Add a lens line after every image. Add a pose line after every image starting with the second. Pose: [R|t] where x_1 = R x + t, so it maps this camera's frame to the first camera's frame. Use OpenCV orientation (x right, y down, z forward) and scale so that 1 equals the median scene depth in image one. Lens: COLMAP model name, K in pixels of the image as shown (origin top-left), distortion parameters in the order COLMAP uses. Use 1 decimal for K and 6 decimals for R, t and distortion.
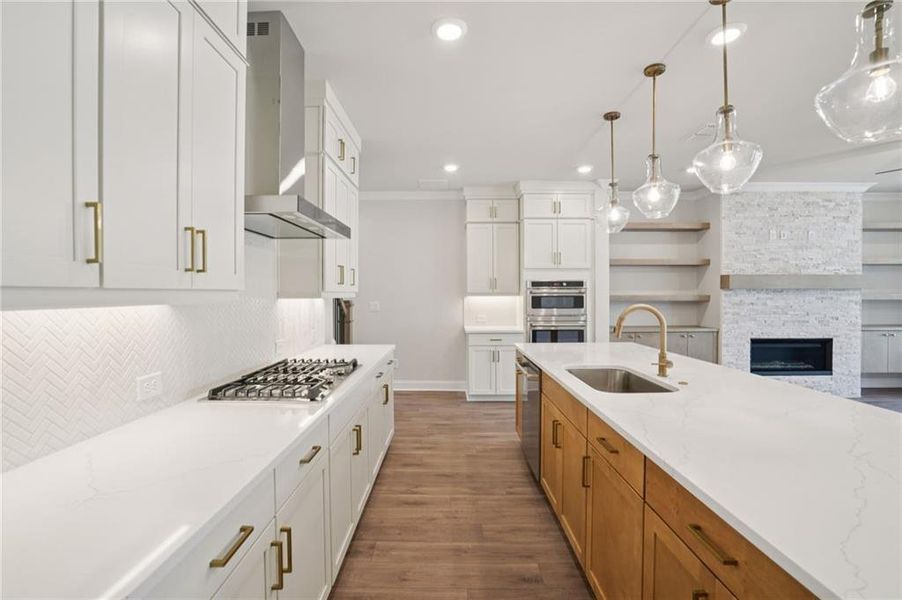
lens RADIAL K [[414.8, 0, 445.1], [0, 414.8, 297.5], [0, 0, 1]] dist [-0.060882, 0.023108]
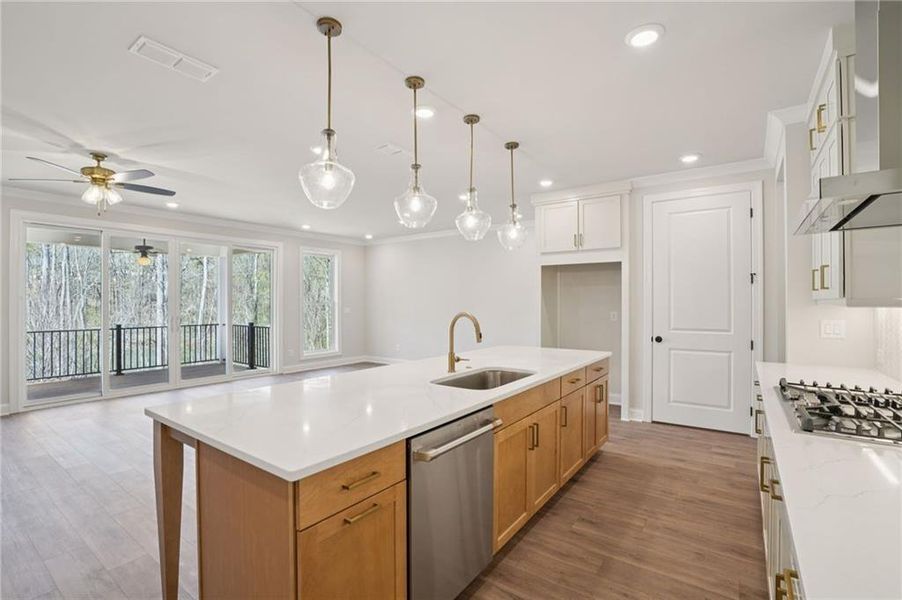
lens RADIAL K [[415.8, 0, 448.5], [0, 415.8, 302.3], [0, 0, 1]] dist [-0.060018, 0.022139]
pose [[-0.817252, 0.004255, 0.576265, -0.068976], [0.010382, 0.999919, 0.007341, -0.008515], [-0.576188, 0.011982, -0.817230, 0.878181]]
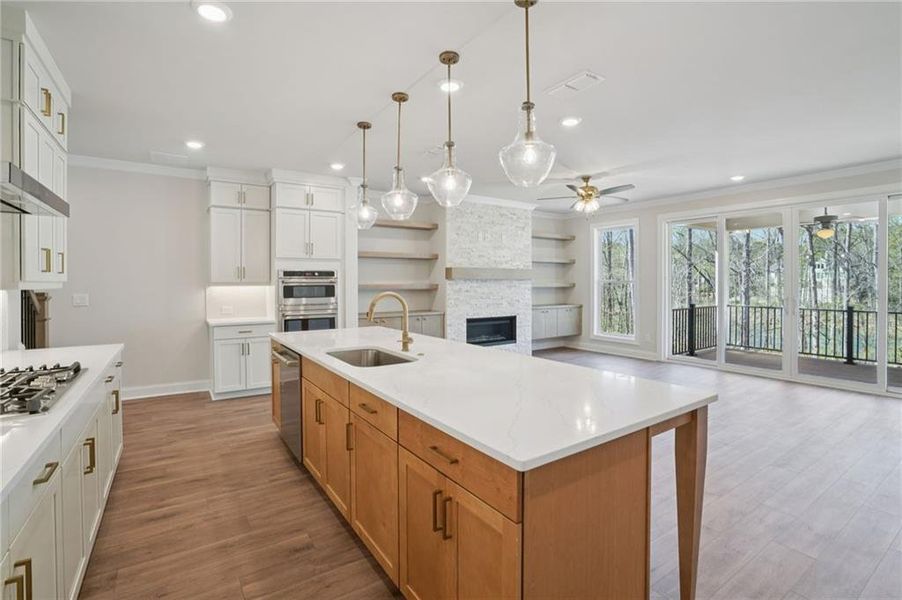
lens RADIAL K [[420.2, 0, 445.3], [0, 420.2, 286.6], [0, 0, 1]] dist [-0.059654, 0.024274]
pose [[0.827305, -0.005569, 0.561725, -0.031535], [0.005883, 0.999982, 0.001249, -0.000059], [-0.561722, 0.002272, 0.827323, -0.046119]]
